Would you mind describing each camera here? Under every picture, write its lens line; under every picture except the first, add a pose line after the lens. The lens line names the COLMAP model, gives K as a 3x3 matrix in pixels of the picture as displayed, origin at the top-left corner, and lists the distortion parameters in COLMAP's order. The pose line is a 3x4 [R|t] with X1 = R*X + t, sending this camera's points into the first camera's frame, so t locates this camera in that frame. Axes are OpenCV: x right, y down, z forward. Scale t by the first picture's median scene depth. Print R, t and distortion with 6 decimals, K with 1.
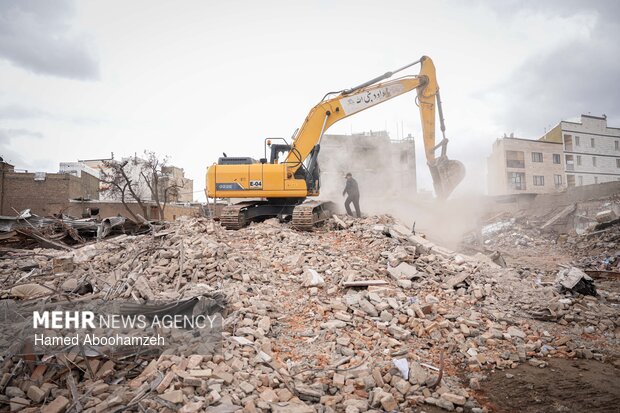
lens RADIAL K [[442.7, 0, 310.0], [0, 442.7, 206.5], [0, 0, 1]] dist [-0.109339, 0.078587]
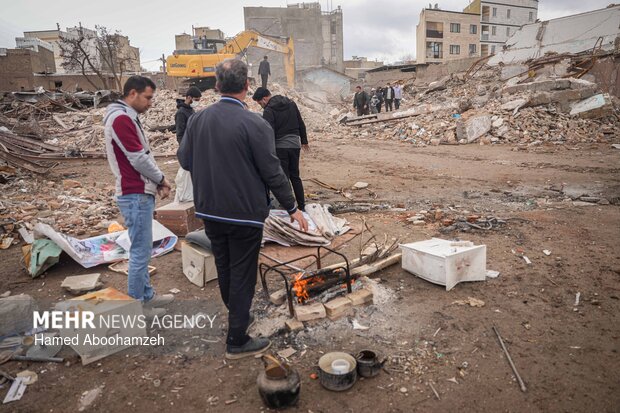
lens RADIAL K [[442.7, 0, 310.0], [0, 442.7, 206.5], [0, 0, 1]] dist [-0.109339, 0.078587]
pose [[0.994365, -0.037826, 0.099030, 0.025546], [0.006564, 0.954351, 0.298616, -0.009401], [-0.105805, -0.296283, 0.949222, -0.171164]]
